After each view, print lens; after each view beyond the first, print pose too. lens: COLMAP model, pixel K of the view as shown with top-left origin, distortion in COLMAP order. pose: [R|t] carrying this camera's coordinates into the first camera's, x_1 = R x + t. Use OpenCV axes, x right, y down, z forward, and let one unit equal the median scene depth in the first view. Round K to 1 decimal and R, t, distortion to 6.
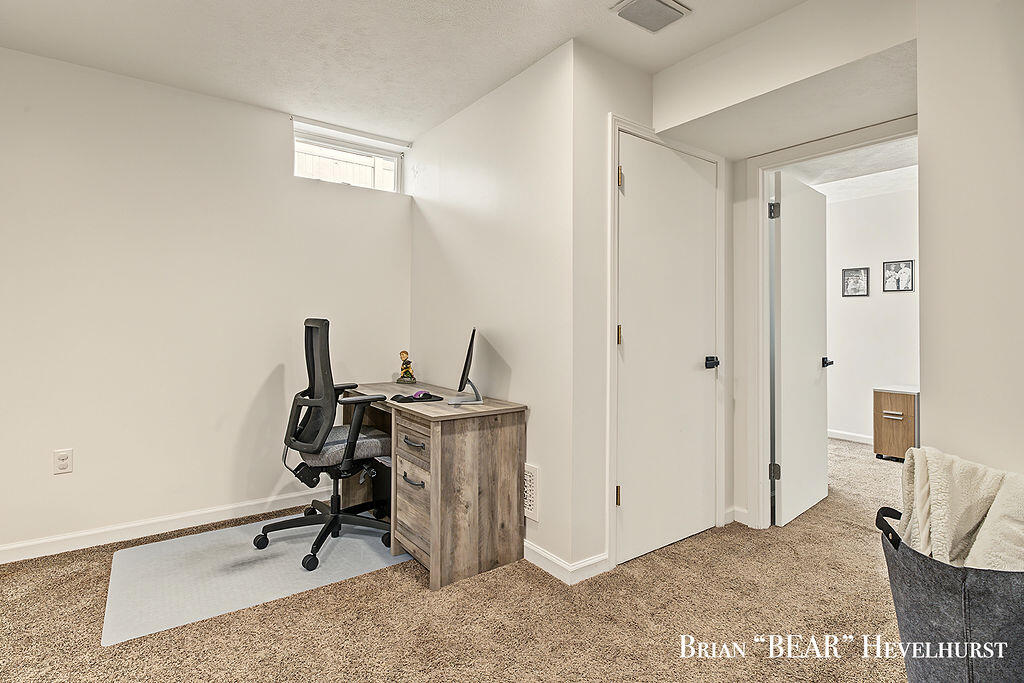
lens RADIAL K [[488.1, 0, 511.8], [0, 488.1, 317.2], [0, 0, 1]] dist [0.003846, 0.000650]
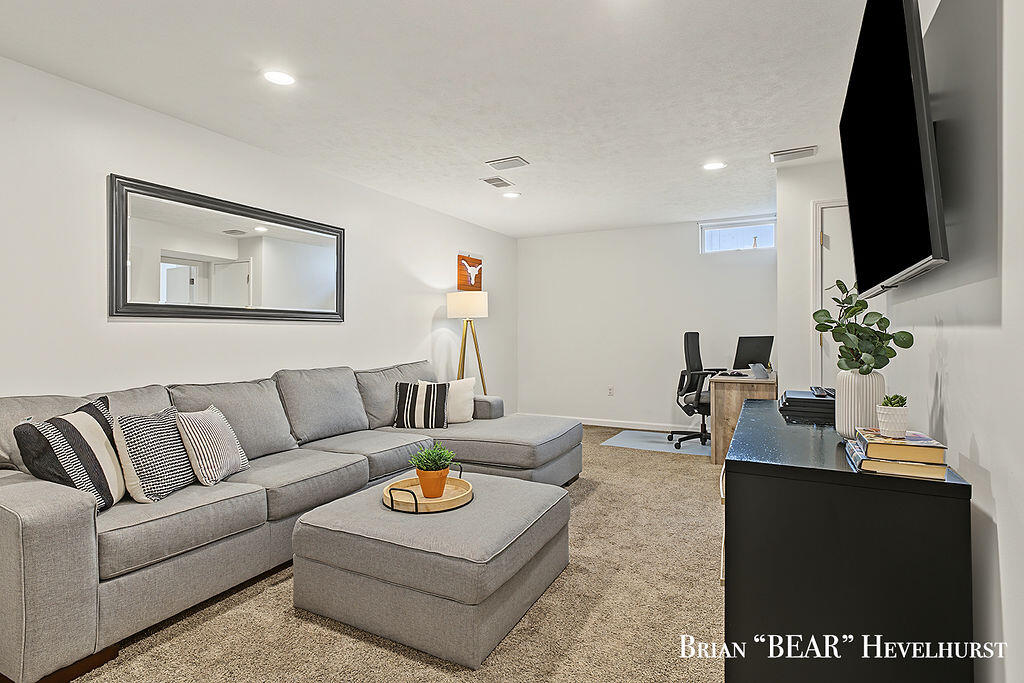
lens RADIAL K [[513.9, 0, 508.2], [0, 513.9, 328.7], [0, 0, 1]] dist [-0.018963, 0.000019]
pose [[0.434139, -0.013429, -0.900746, 1.161710], [-0.005099, 0.999836, -0.017364, 0.032183], [0.900831, 0.012131, 0.434000, -0.566707]]
